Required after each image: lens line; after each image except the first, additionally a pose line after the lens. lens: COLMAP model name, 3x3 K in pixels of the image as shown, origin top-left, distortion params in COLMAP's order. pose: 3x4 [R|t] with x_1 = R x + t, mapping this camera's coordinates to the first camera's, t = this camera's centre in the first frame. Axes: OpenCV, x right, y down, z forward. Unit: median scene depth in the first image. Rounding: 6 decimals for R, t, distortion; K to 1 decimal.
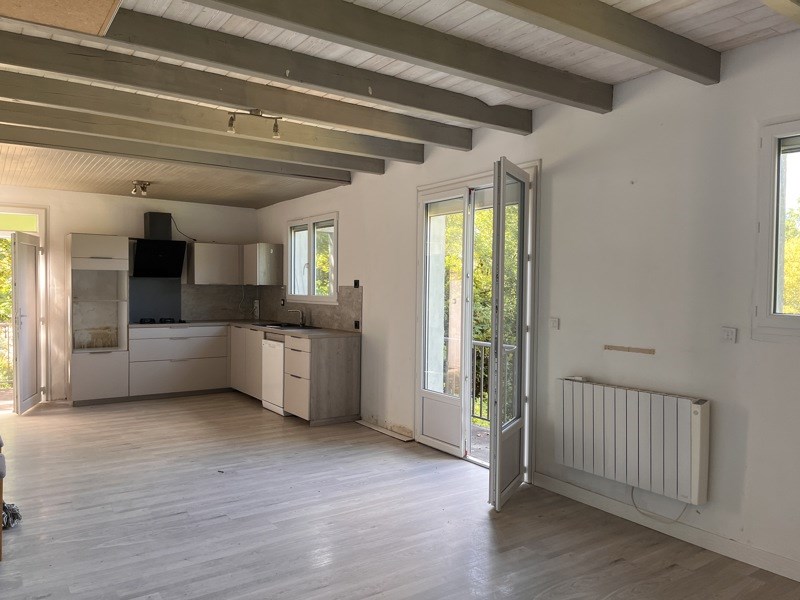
lens RADIAL K [[613.3, 0, 400.0], [0, 613.3, 300.0], [0, 0, 1]] dist [0.062720, -0.109668]
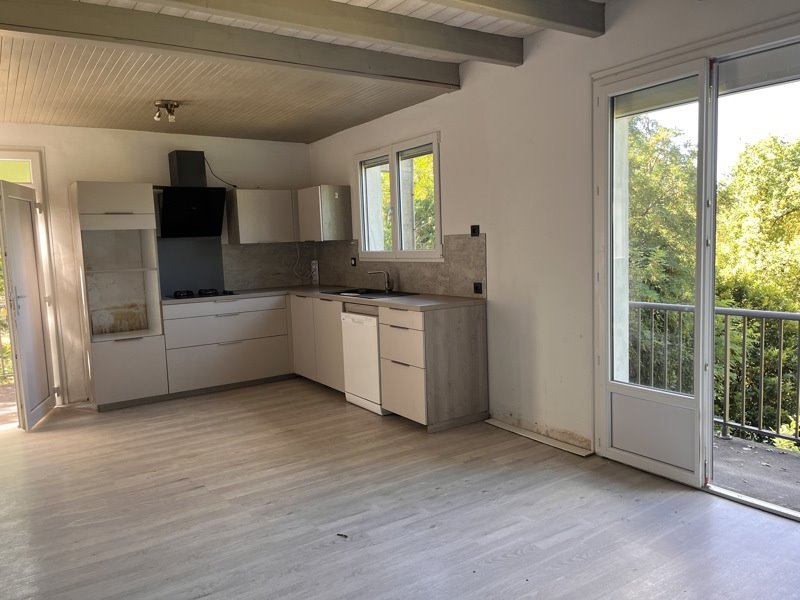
lens RADIAL K [[613.3, 0, 400.0], [0, 613.3, 300.0], [0, 0, 1]] dist [0.062720, -0.109668]
pose [[0.998727, -0.046673, -0.019156, -0.136784], [0.047957, 0.996161, 0.073235, -0.002422], [0.015665, -0.074060, 0.997131, 0.257620]]
